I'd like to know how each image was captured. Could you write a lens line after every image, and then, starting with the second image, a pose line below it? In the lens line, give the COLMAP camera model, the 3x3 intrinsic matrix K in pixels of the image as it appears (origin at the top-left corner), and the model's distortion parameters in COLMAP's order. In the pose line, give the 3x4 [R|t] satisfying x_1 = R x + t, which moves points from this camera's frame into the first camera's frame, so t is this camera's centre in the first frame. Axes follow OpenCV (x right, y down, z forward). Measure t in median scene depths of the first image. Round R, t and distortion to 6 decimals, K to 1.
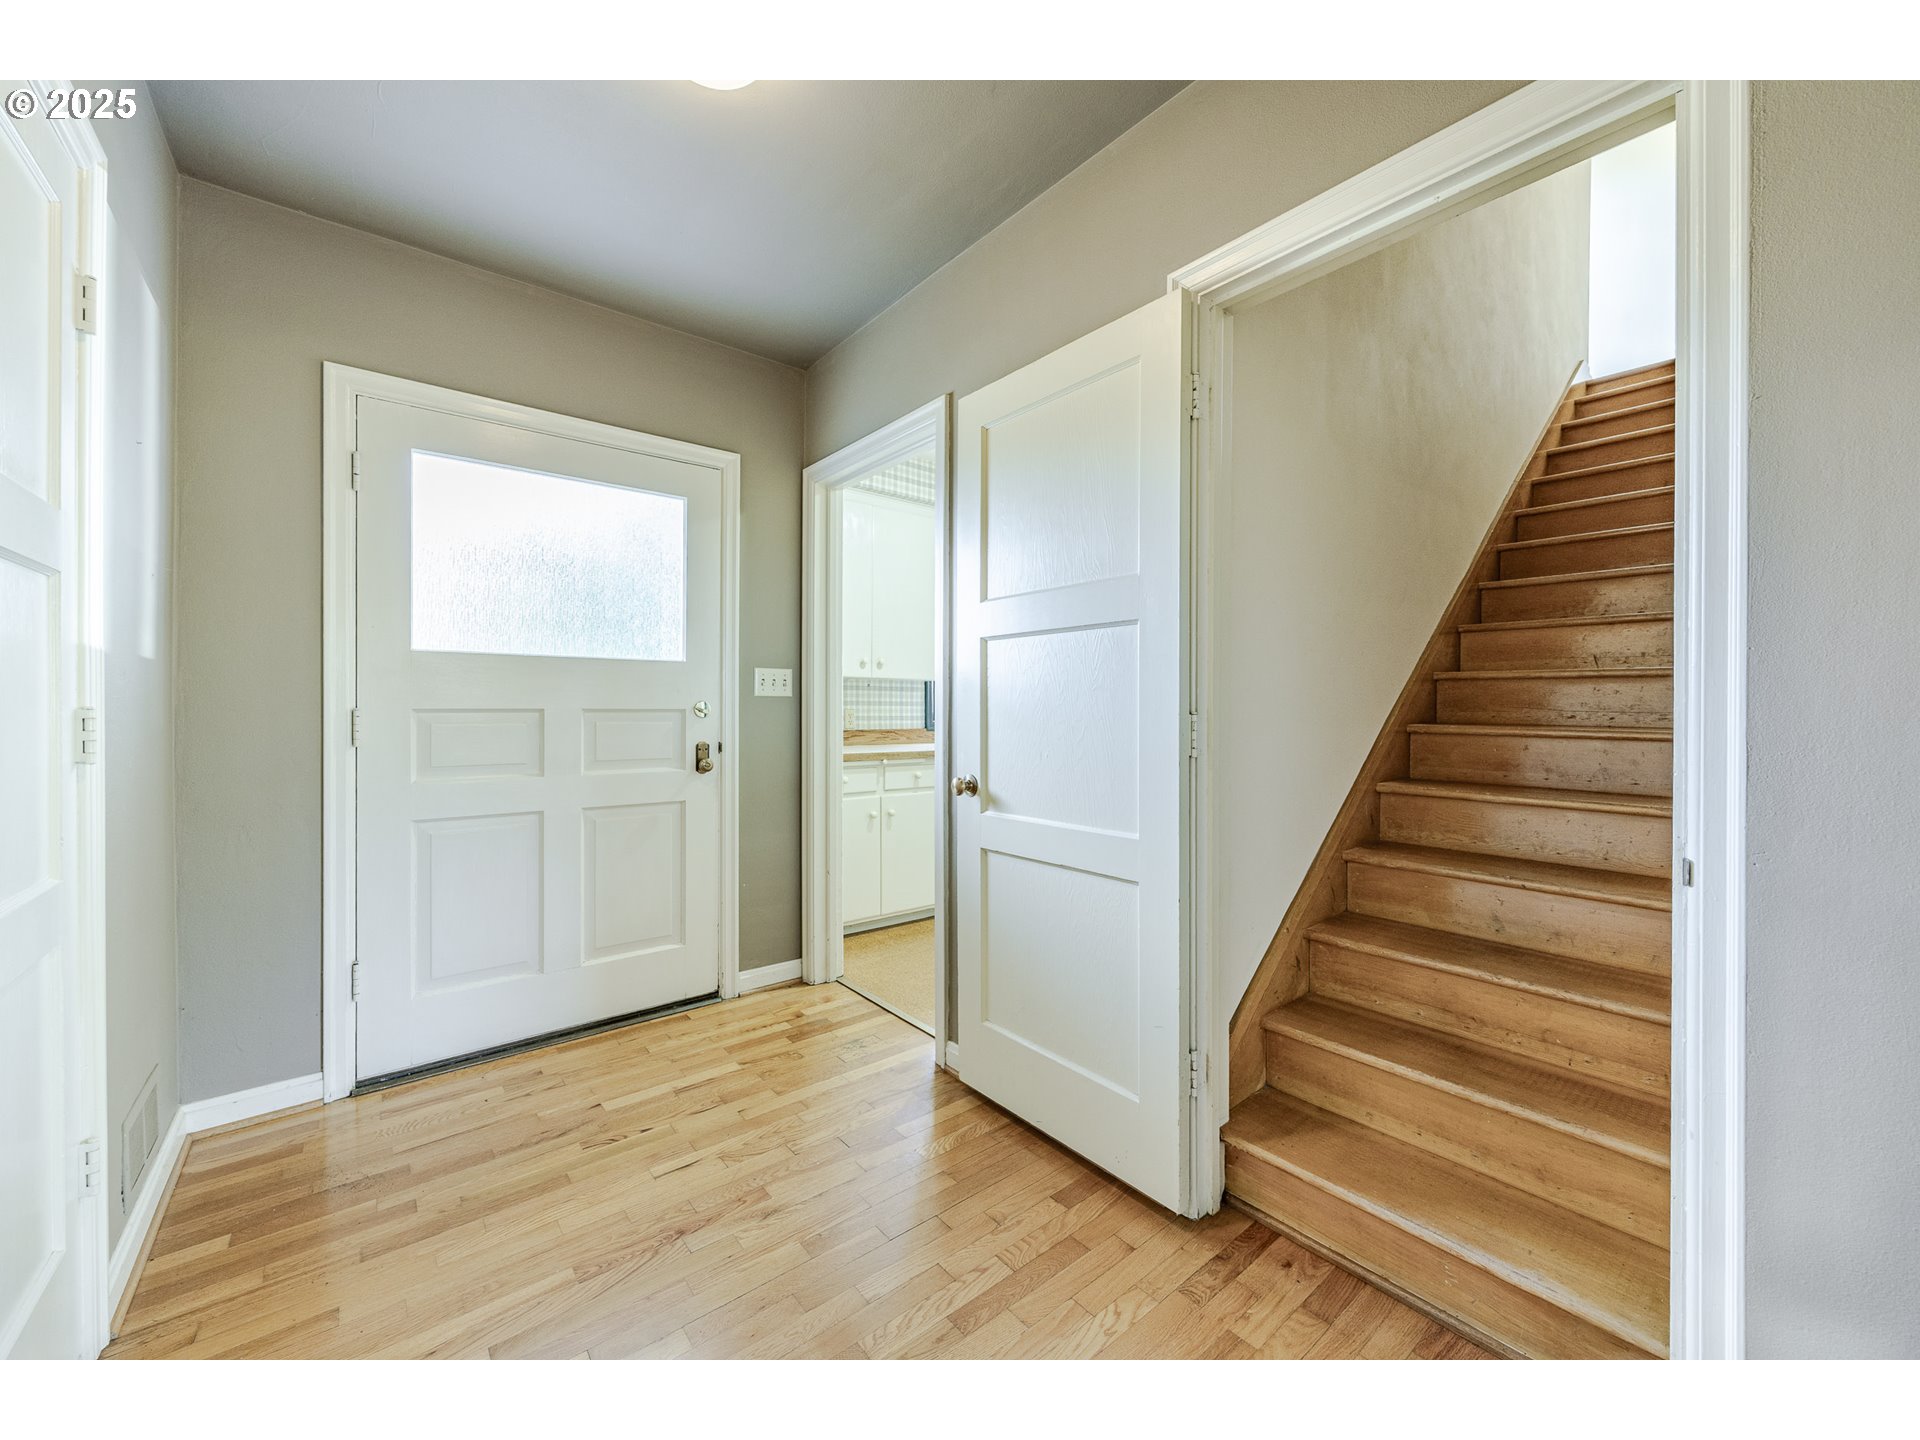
lens RADIAL K [[739.3, 0, 965.1], [0, 739.3, 707.7], [0, 0, 1]] dist [0.002402, 0.000125]
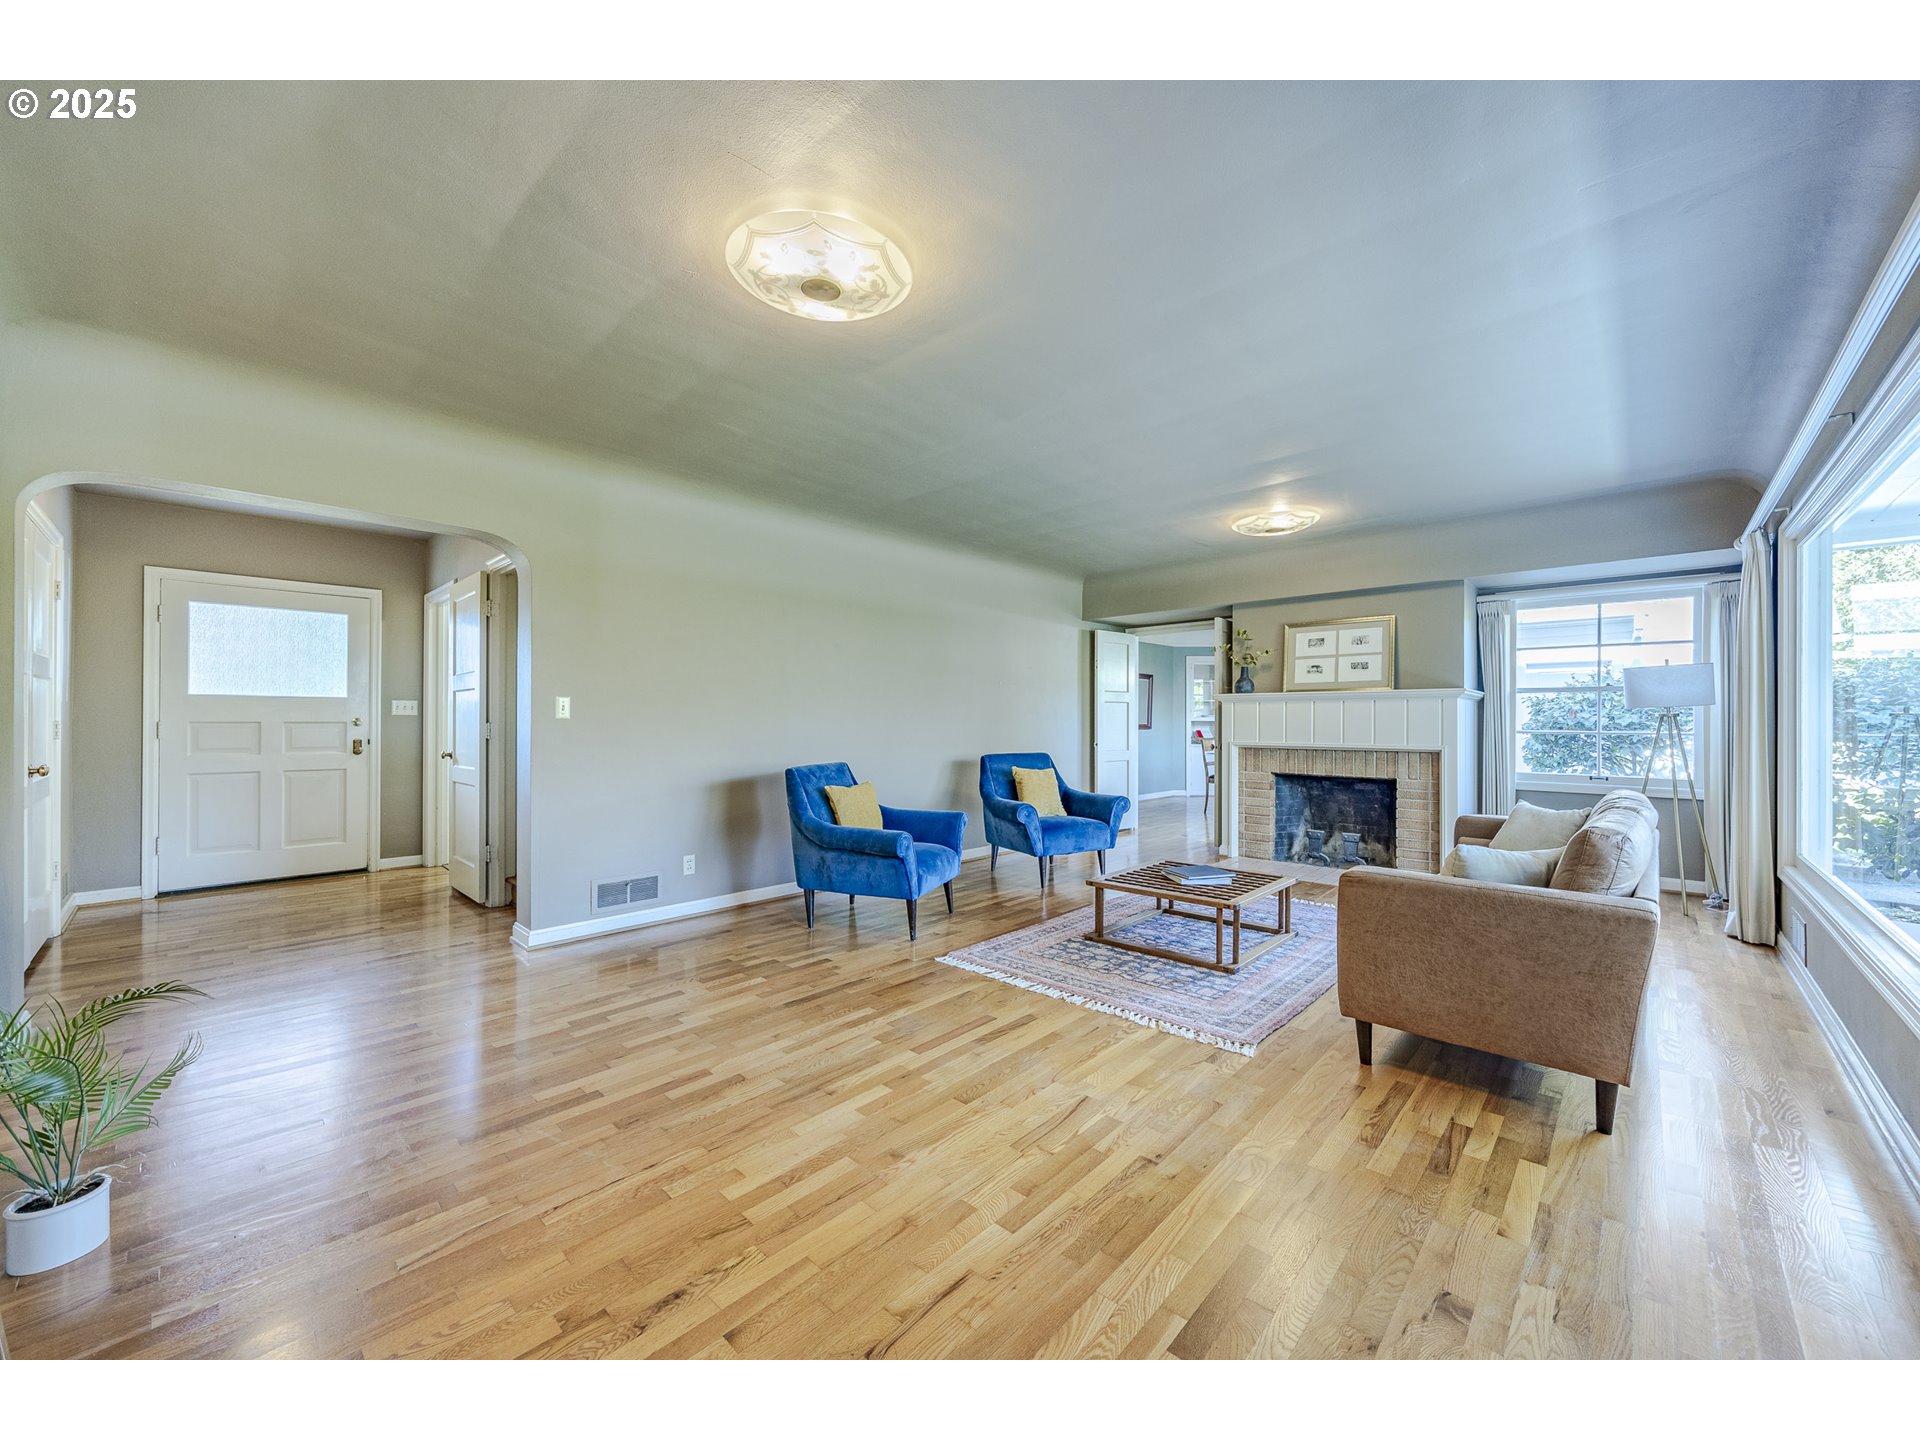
lens RADIAL K [[739.3, 0, 929.2], [0, 739.3, 717.8], [0, 0, 1]] dist [0.002402, 0.000125]
pose [[0.995081, 0.002442, 0.099030, 0.963481], [-0.001891, 0.999982, -0.005656, -0.001013], [-0.099042, 0.005441, 0.995068, -1.105086]]
